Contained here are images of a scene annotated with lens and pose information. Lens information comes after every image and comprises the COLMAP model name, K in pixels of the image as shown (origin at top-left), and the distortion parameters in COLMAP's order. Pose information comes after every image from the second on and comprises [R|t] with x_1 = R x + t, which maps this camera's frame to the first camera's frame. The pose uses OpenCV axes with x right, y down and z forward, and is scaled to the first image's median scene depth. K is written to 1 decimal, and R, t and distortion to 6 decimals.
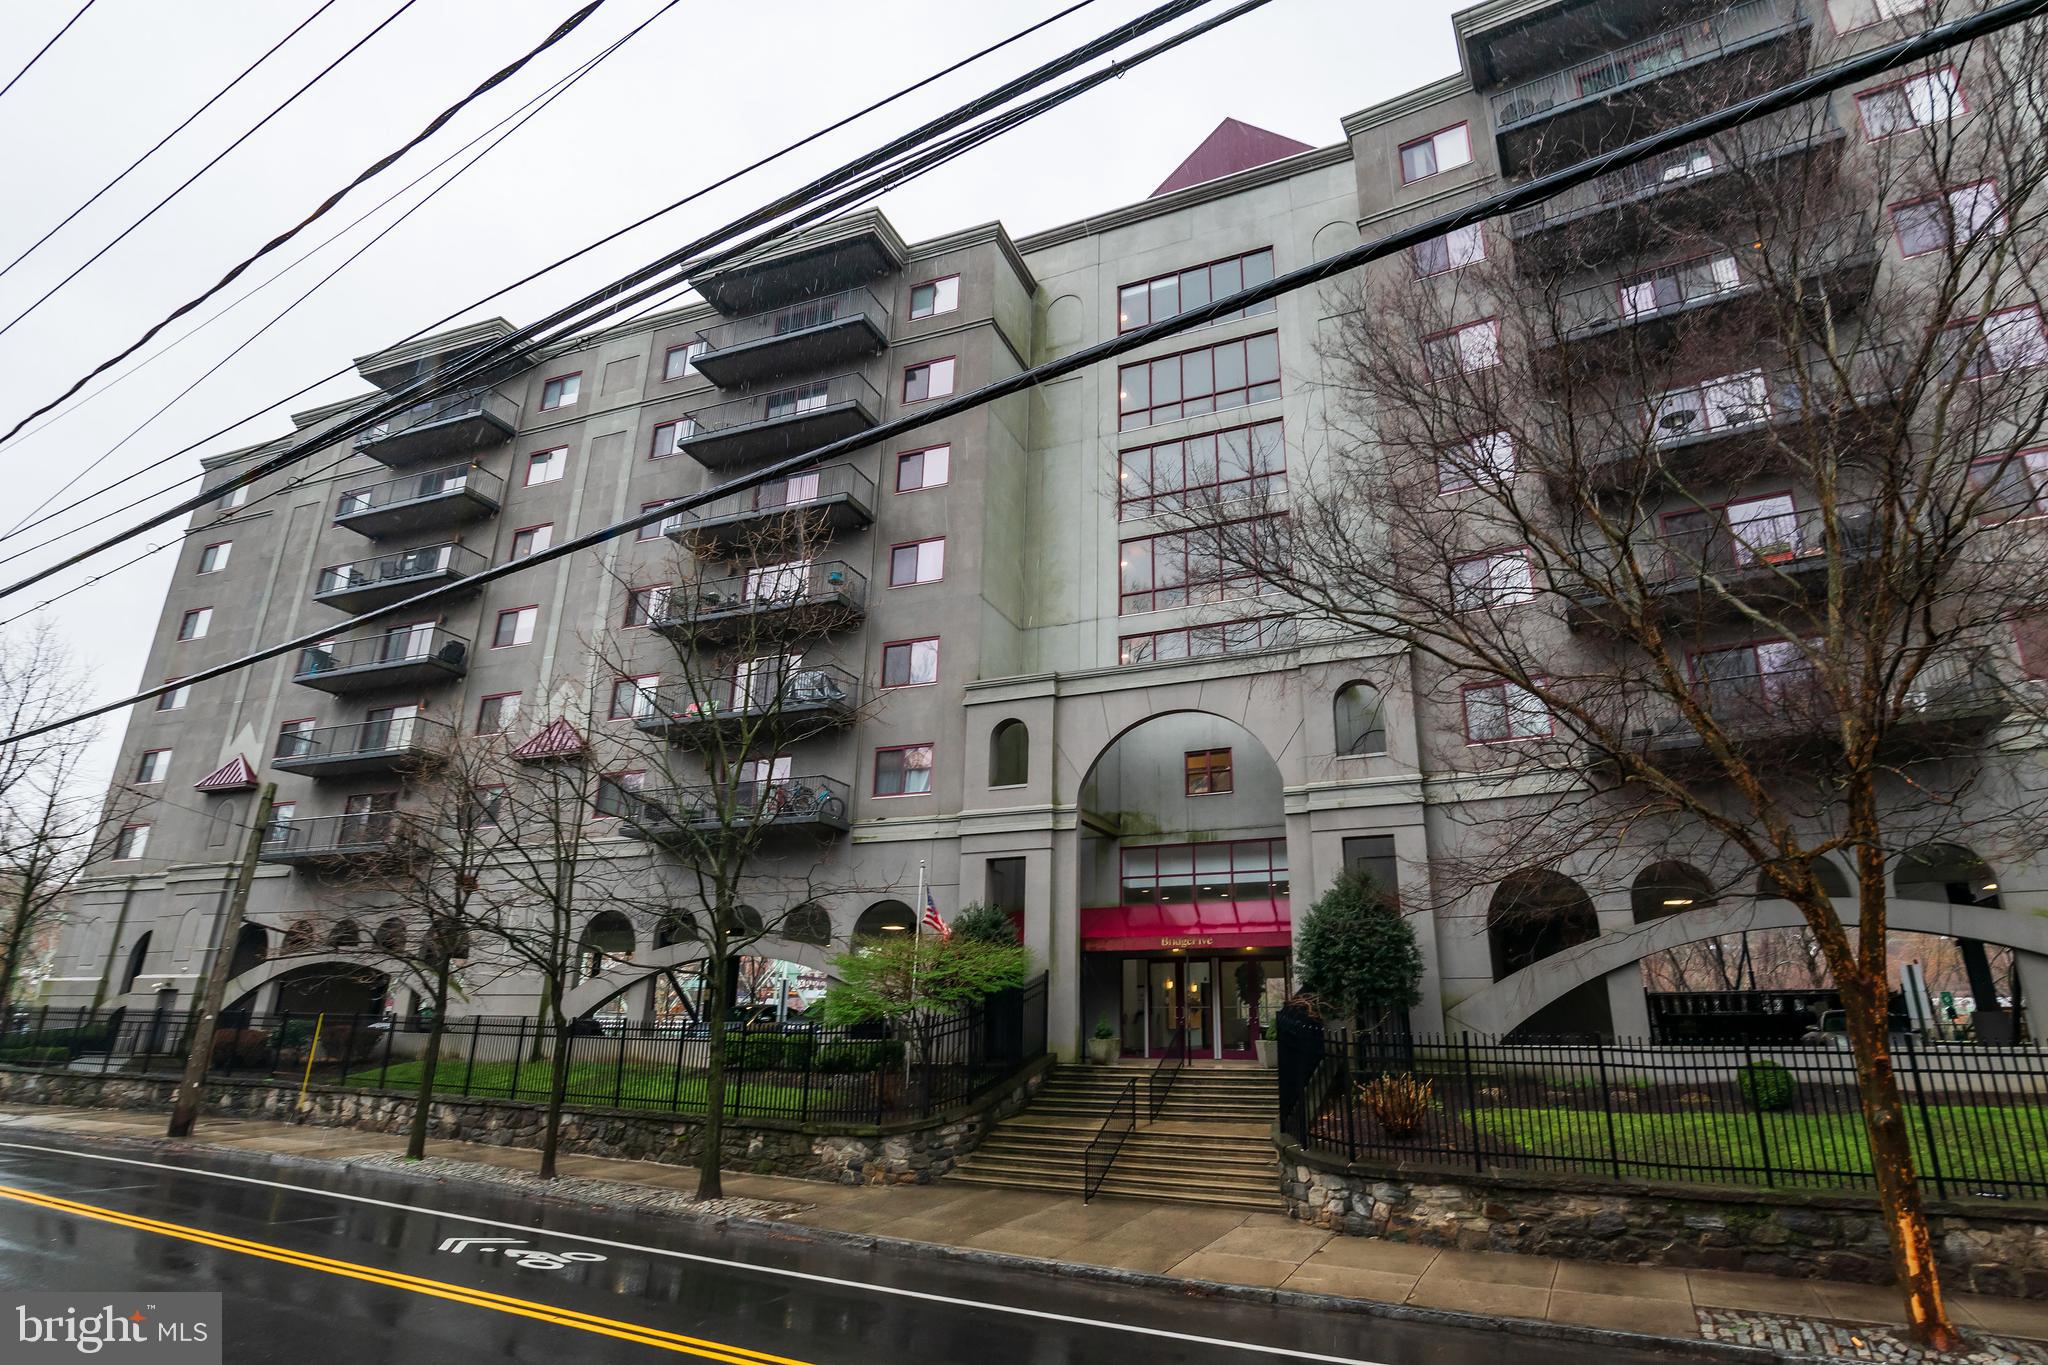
lens RADIAL K [[922.2, 0, 1093.6], [0, 922.2, 683.2], [0, 0, 1]] dist [-0.013584, -0.000002]
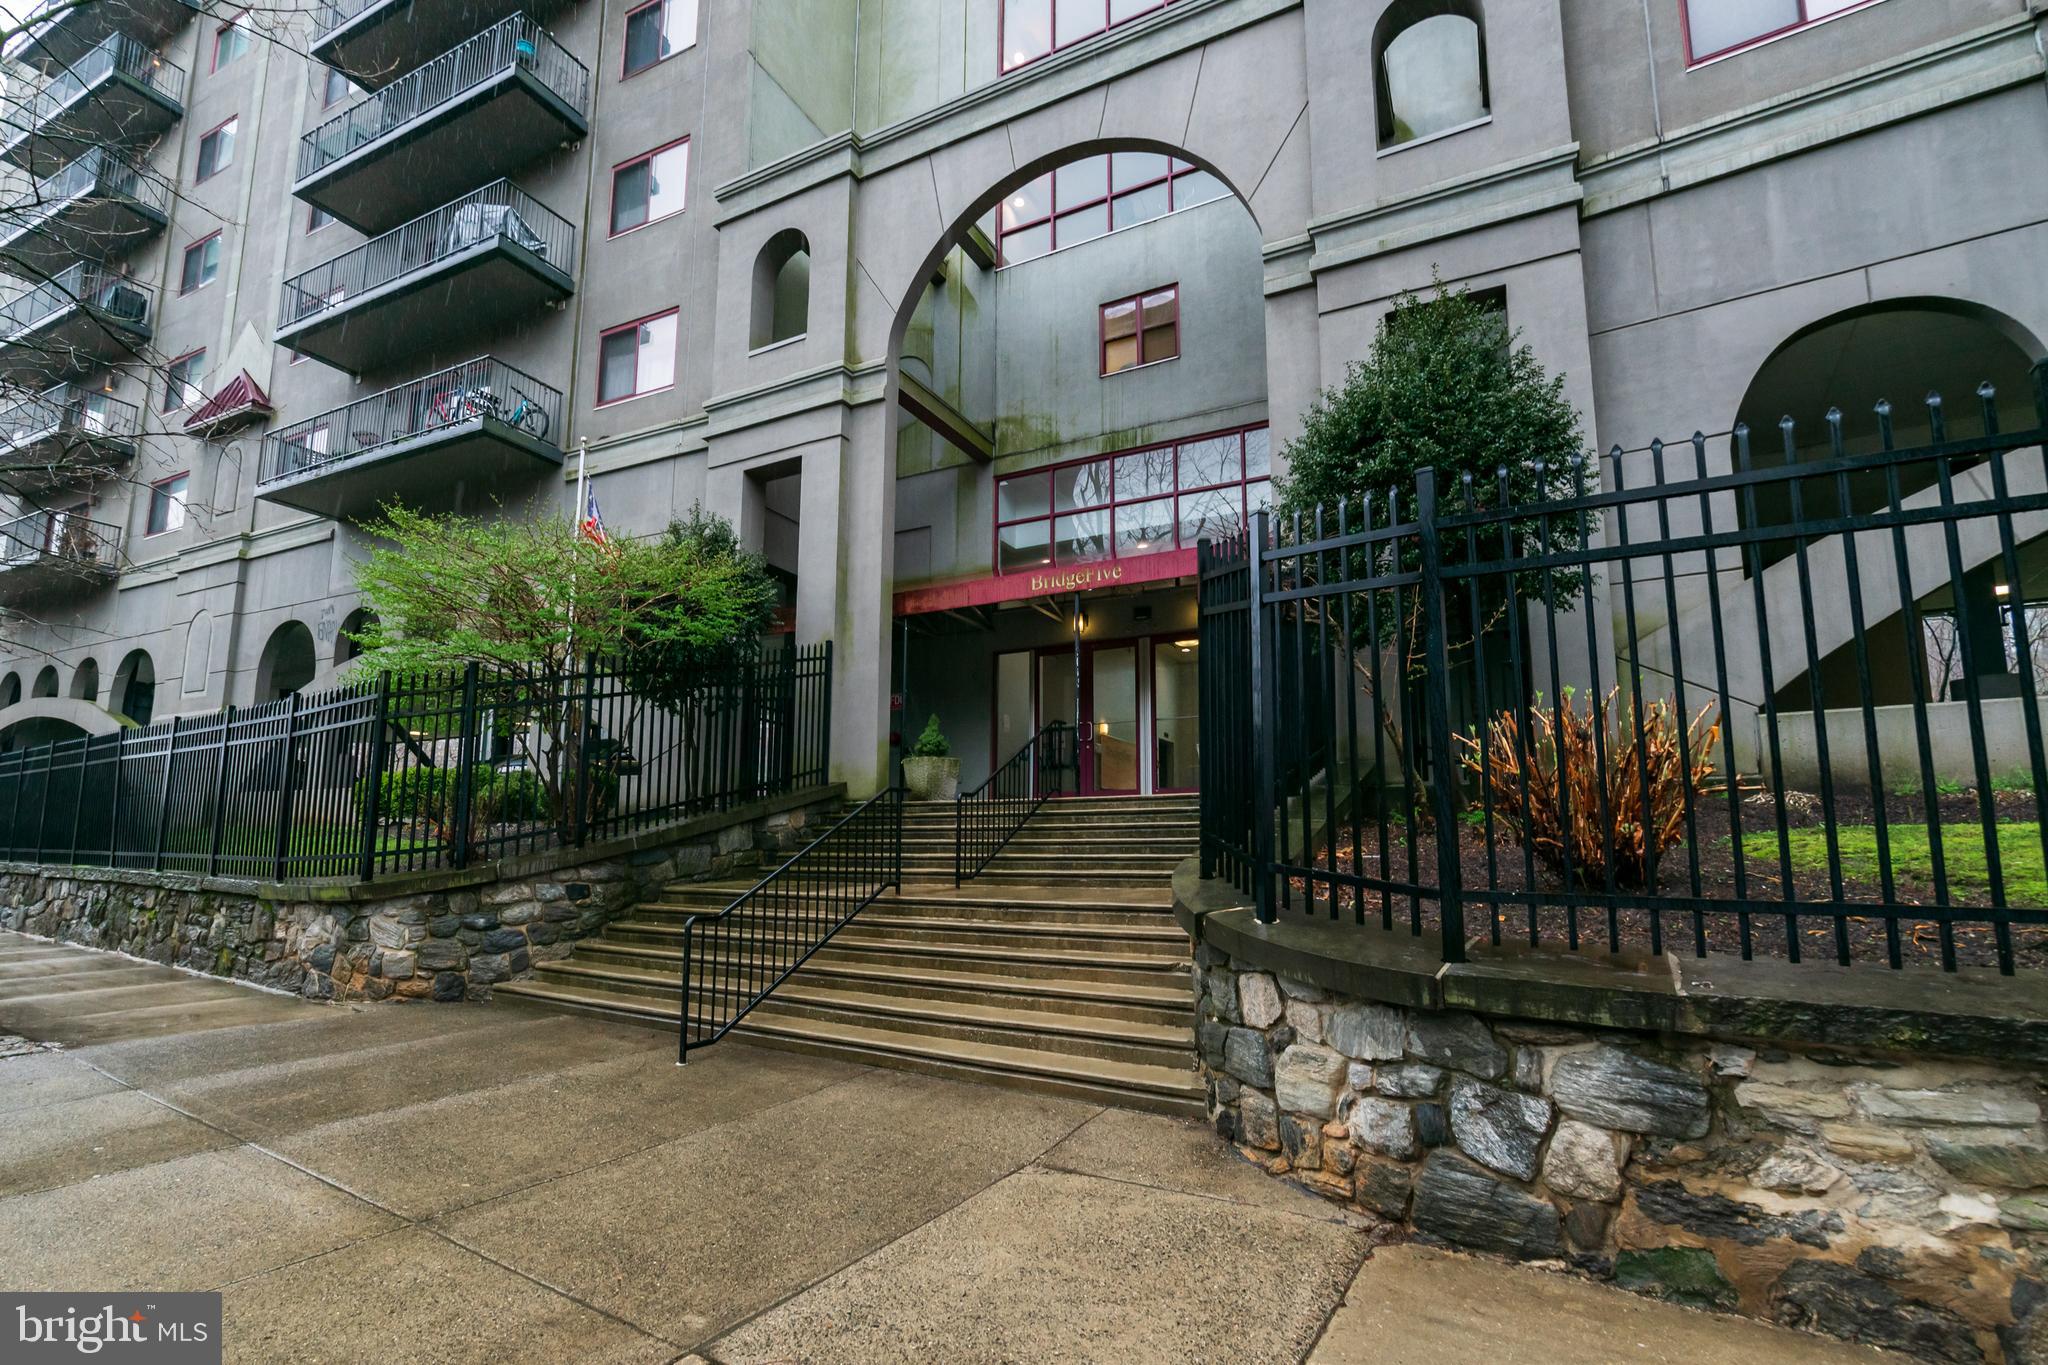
lens RADIAL K [[924.8, 0, 1029.2], [0, 924.8, 660.8], [0, 0, 1]] dist [-0.014407, 0.000275]
pose [[0.996882, -0.013234, -0.077783, 0.145136], [0.025019, 0.987978, 0.152554, 0.309357], [0.074829, -0.154024, 0.985229, 0.585340]]
